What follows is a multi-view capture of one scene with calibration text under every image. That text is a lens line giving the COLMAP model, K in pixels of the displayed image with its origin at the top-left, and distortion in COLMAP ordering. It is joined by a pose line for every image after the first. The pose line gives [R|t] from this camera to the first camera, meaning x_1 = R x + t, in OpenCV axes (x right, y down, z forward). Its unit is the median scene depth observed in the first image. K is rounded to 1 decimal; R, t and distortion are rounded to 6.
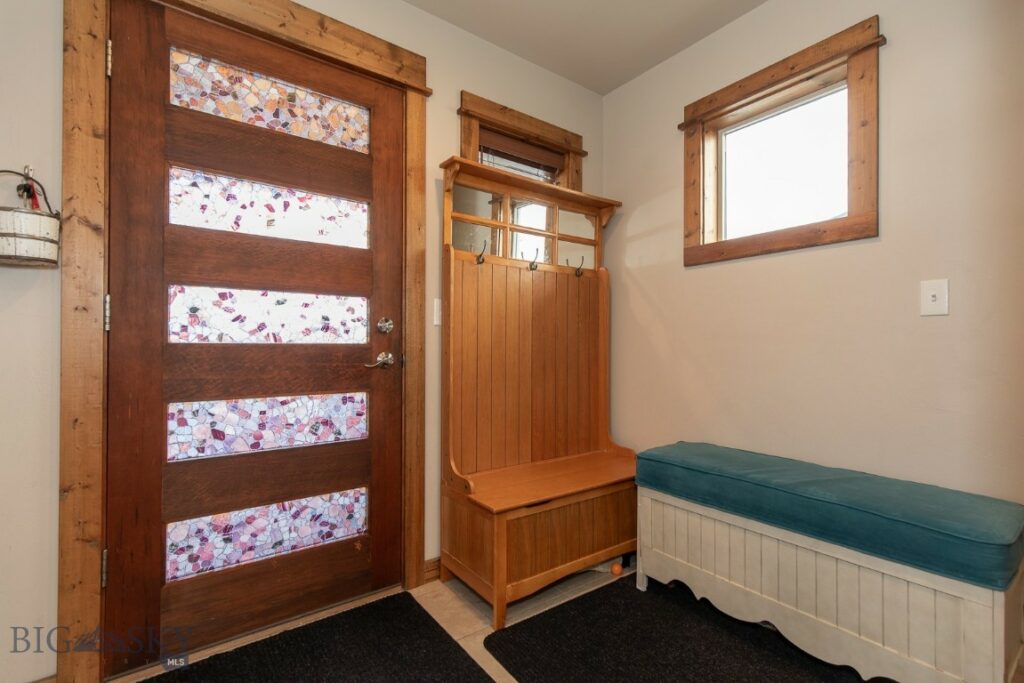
lens RADIAL K [[466.6, 0, 514.3], [0, 466.6, 344.1], [0, 0, 1]] dist [0.012804, -0.000889]
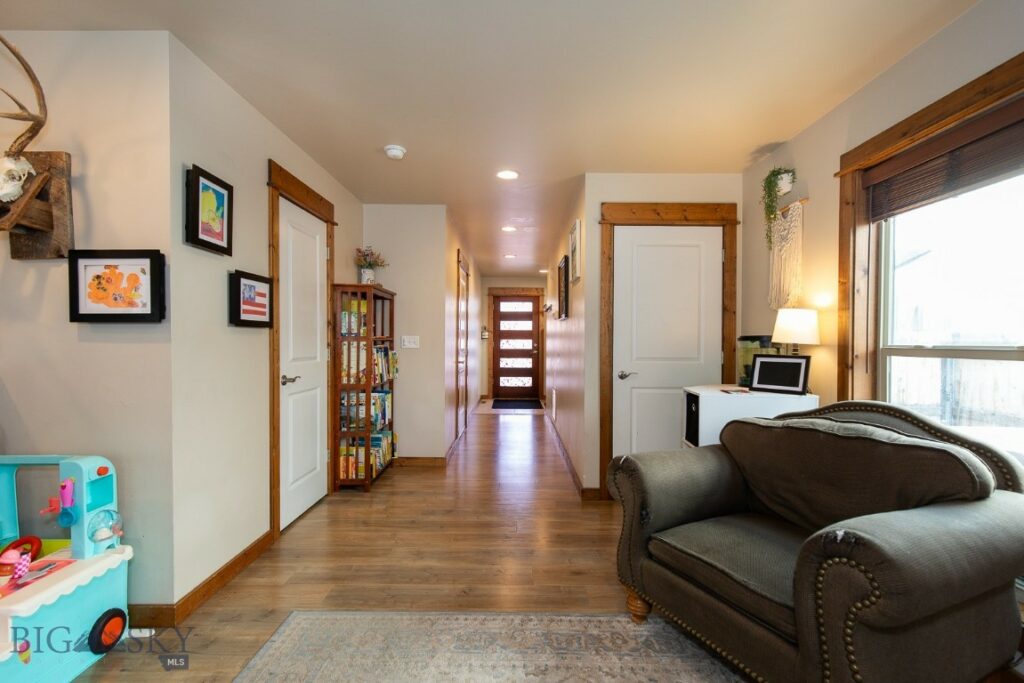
lens RADIAL K [[460.6, 0, 514.5], [0, 460.6, 345.9], [0, 0, 1]] dist [0.010762, -0.001376]
pose [[0.799239, 0.011414, -0.600904, 2.526577], [-0.003195, 0.999886, 0.014742, -0.106435], [0.601004, -0.009862, 0.799185, -3.086836]]
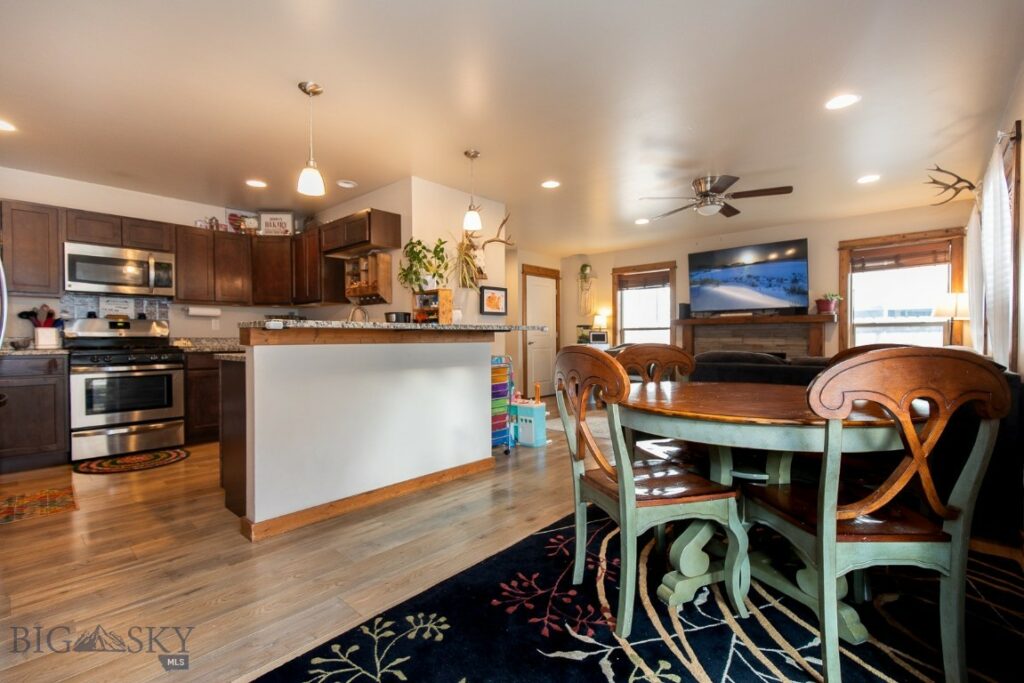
lens RADIAL K [[460.6, 0, 514.5], [0, 460.6, 345.9], [0, 0, 1]] dist [0.010762, -0.001376]
pose [[0.981376, -0.007109, 0.191966, 0.809134], [0.003217, 0.999783, 0.020578, -0.019053], [-0.192071, -0.019577, 0.981186, -5.374897]]
